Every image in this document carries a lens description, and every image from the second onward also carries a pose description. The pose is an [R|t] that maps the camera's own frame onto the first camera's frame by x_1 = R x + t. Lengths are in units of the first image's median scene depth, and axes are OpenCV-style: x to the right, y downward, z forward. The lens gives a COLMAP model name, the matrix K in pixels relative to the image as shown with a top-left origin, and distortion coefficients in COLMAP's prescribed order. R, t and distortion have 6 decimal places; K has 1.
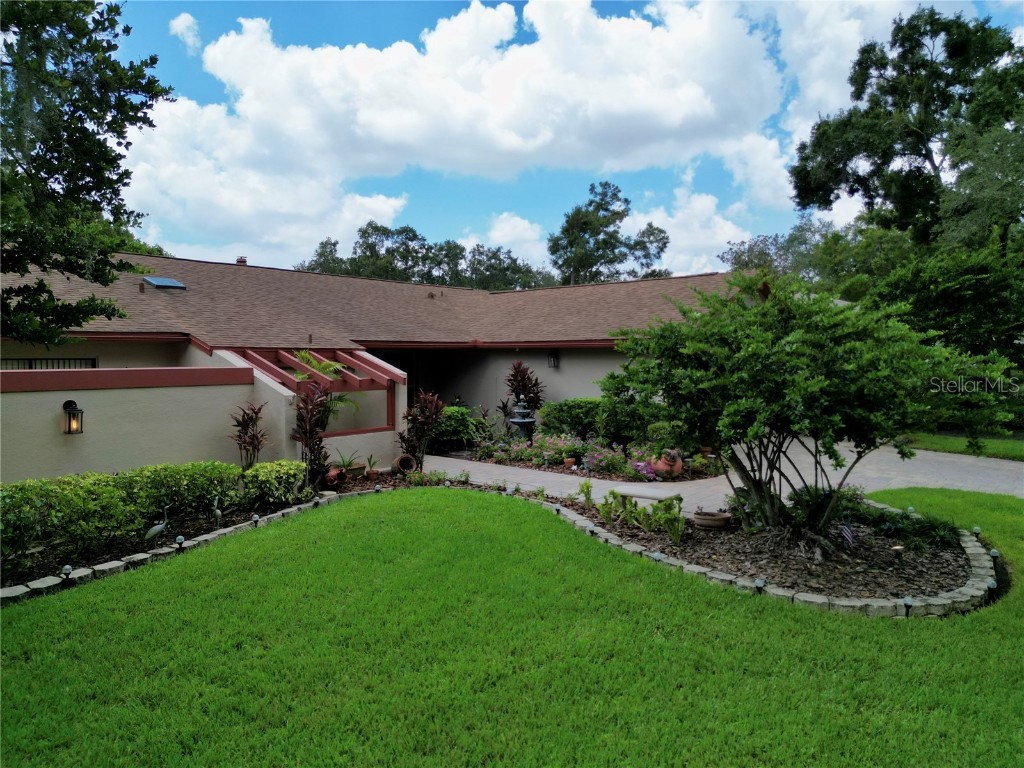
lens RADIAL K [[719.9, 0, 512.0], [0, 719.9, 384.0], [0, 0, 1]] dist [0.045438, -0.007340]
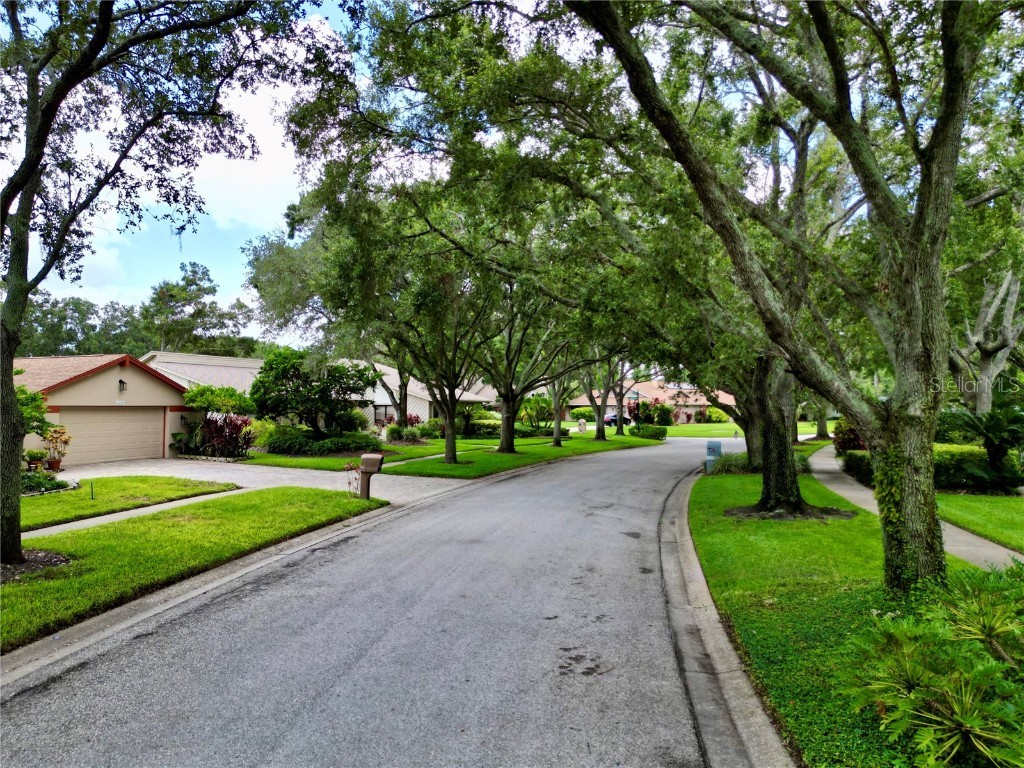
lens RADIAL K [[719.9, 0, 512.0], [0, 719.9, 384.0], [0, 0, 1]] dist [0.045438, -0.007340]
pose [[0.936118, 0.013306, 0.351435, 0.570490], [0.012634, 0.997367, -0.071416, 0.033372], [-0.351460, 0.071294, 0.933484, -0.805981]]
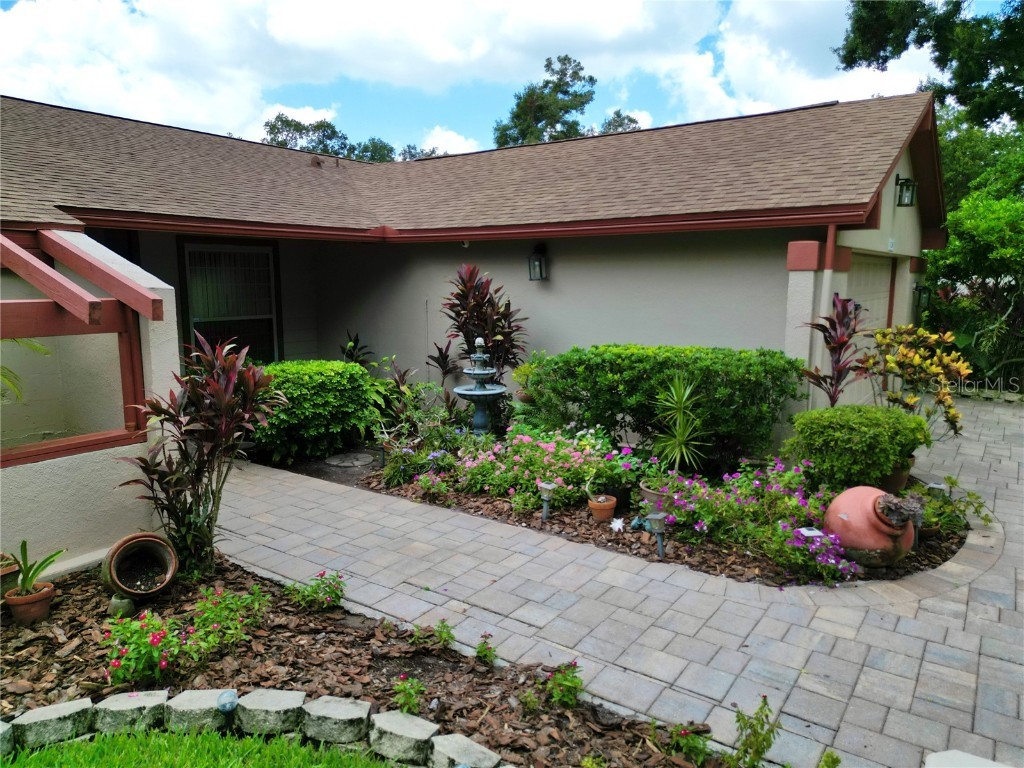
lens RADIAL K [[719.9, 0, 512.0], [0, 719.9, 384.0], [0, 0, 1]] dist [0.045438, -0.007340]
pose [[0.996353, -0.009952, 0.084748, -0.004434], [0.001016, 0.994489, 0.104839, -0.003564], [-0.085324, -0.104371, 0.990872, 0.471670]]
